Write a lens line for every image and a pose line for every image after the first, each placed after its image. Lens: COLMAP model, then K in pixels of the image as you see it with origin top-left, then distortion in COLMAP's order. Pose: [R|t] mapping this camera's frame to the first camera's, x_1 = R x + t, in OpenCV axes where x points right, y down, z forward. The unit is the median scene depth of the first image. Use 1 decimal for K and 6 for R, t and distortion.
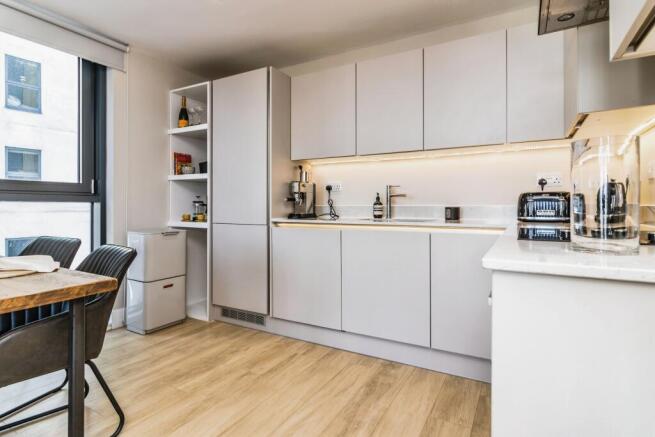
lens RADIAL K [[346.4, 0, 311.6], [0, 346.4, 208.7], [0, 0, 1]] dist [0.002782, 0.000257]
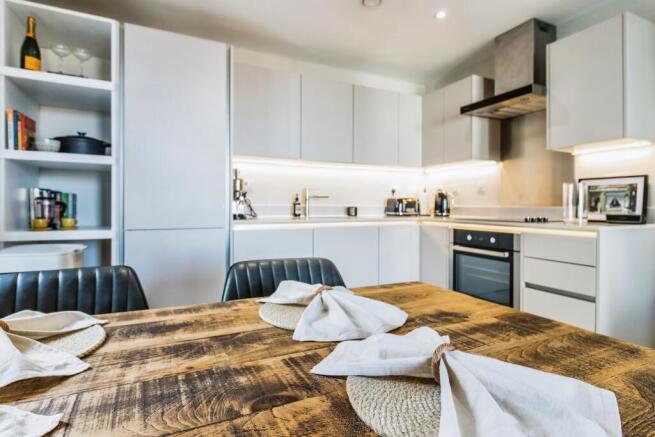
lens RADIAL K [[353.8, 0, 327.9], [0, 353.8, 205.9], [0, 0, 1]] dist [0.028795, 0.000061]
pose [[0.537830, -0.000044, 0.843053, -0.731222], [-0.001918, 0.999997, 0.001276, -0.009172], [-0.843051, -0.002304, 0.537828, 0.297905]]
